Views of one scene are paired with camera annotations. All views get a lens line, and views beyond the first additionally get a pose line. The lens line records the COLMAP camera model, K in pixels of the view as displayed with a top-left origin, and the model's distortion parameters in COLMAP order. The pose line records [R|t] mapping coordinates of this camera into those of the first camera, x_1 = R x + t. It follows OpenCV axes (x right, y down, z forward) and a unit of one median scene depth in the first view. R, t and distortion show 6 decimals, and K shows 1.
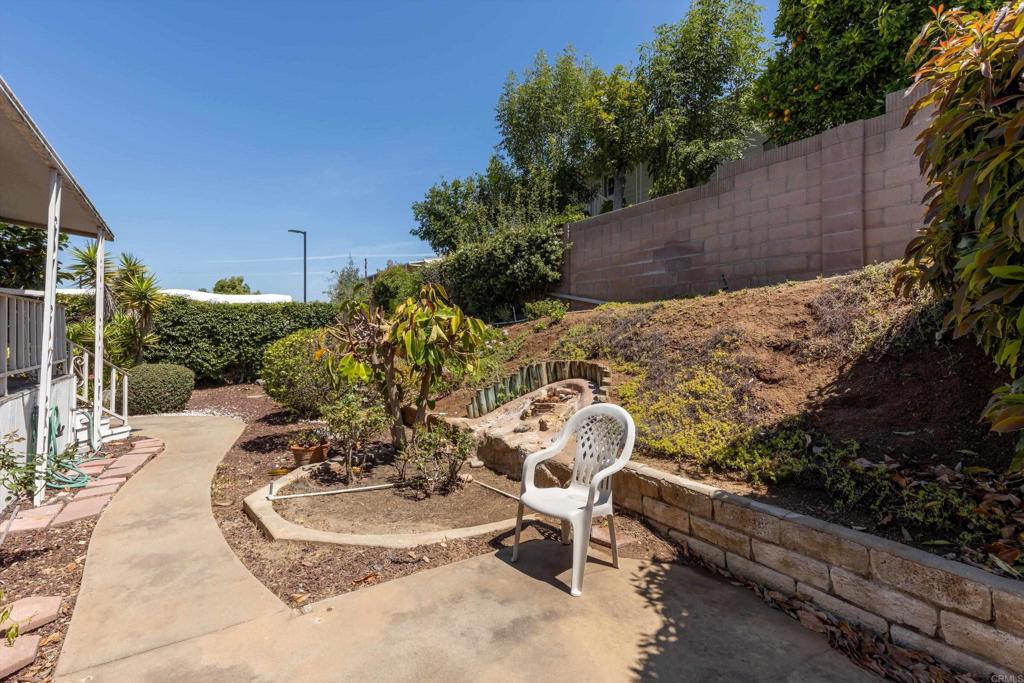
lens RADIAL K [[457.0, 0, 506.0], [0, 457.0, 335.0], [0, 0, 1]] dist [0.010573, -0.000718]
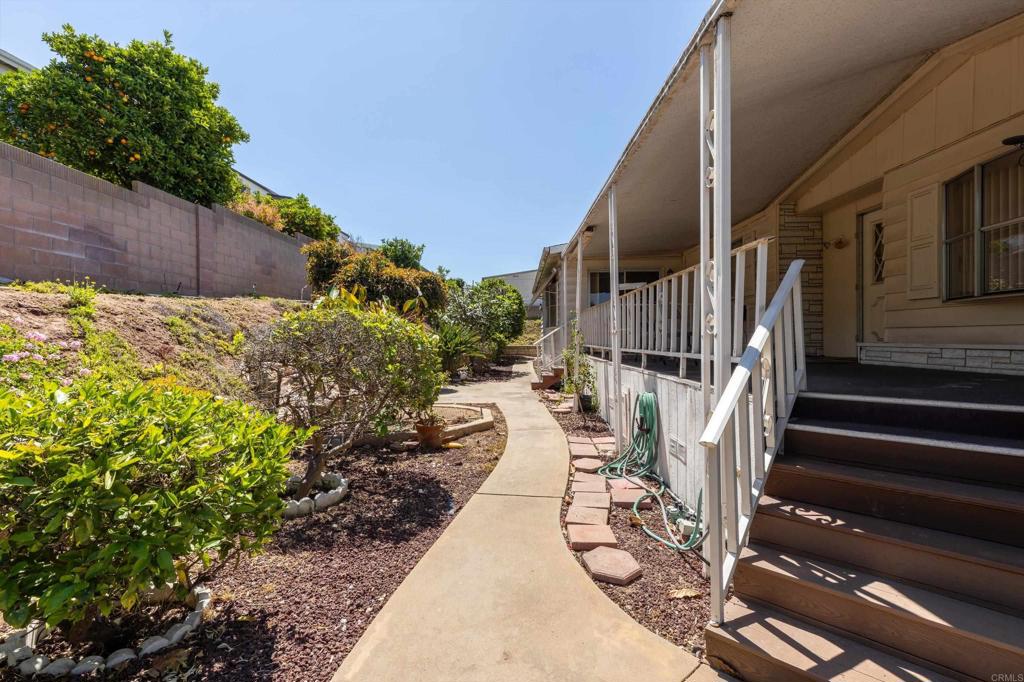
lens RADIAL K [[457.0, 0, 515.5], [0, 457.0, 334.9], [0, 0, 1]] dist [0.010573, -0.000718]
pose [[-0.819641, 0.009393, 0.572801, -1.826804], [0.009802, 0.999949, -0.002372, 0.051857], [-0.572794, 0.003670, -0.819691, 2.656929]]
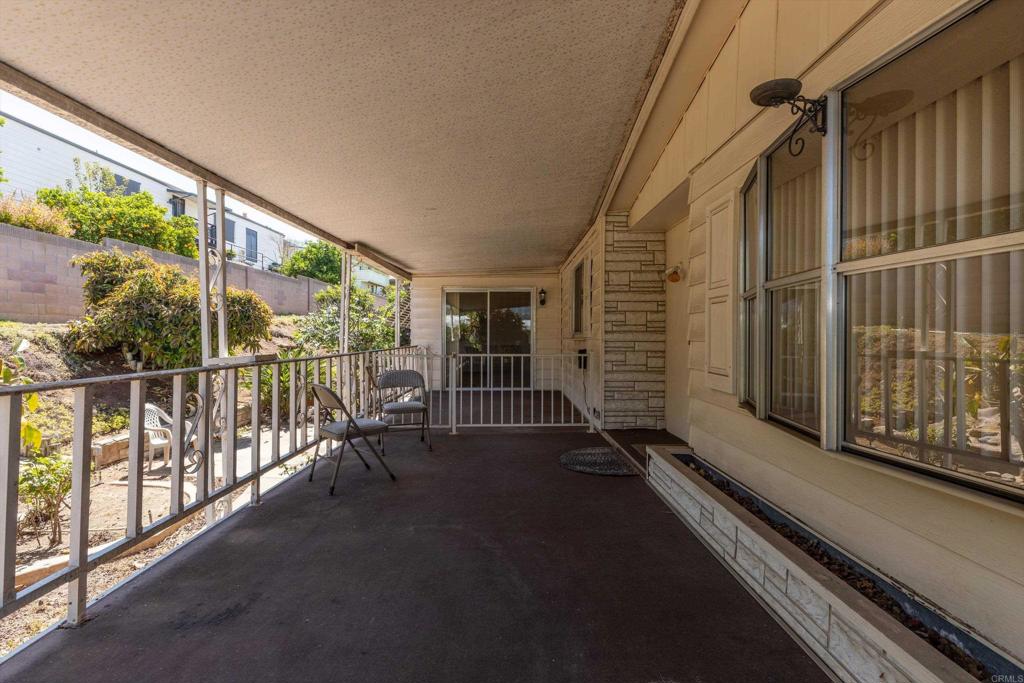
lens RADIAL K [[457.0, 0, 506.2], [0, 457.0, 336.7], [0, 0, 1]] dist [0.010573, -0.000718]
pose [[-0.828171, 0.001323, 0.560474, -2.183033], [0.003697, 0.999988, 0.003103, -0.152439], [-0.560463, 0.004642, -0.828166, 1.646323]]
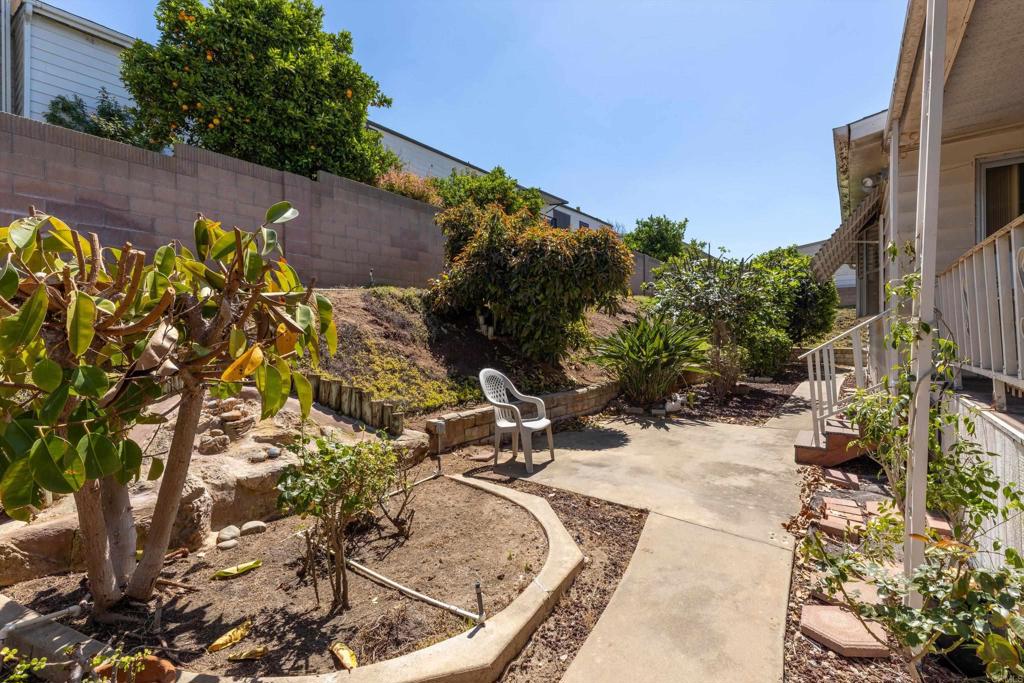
lens RADIAL K [[457.0, 0, 519.3], [0, 457.0, 334.3], [0, 0, 1]] dist [0.010573, -0.000718]
pose [[-0.332517, 0.009399, 0.943051, -1.140765], [0.014755, 0.999880, -0.004763, 0.039915], [-0.942982, 0.012331, -0.332615, 1.261016]]
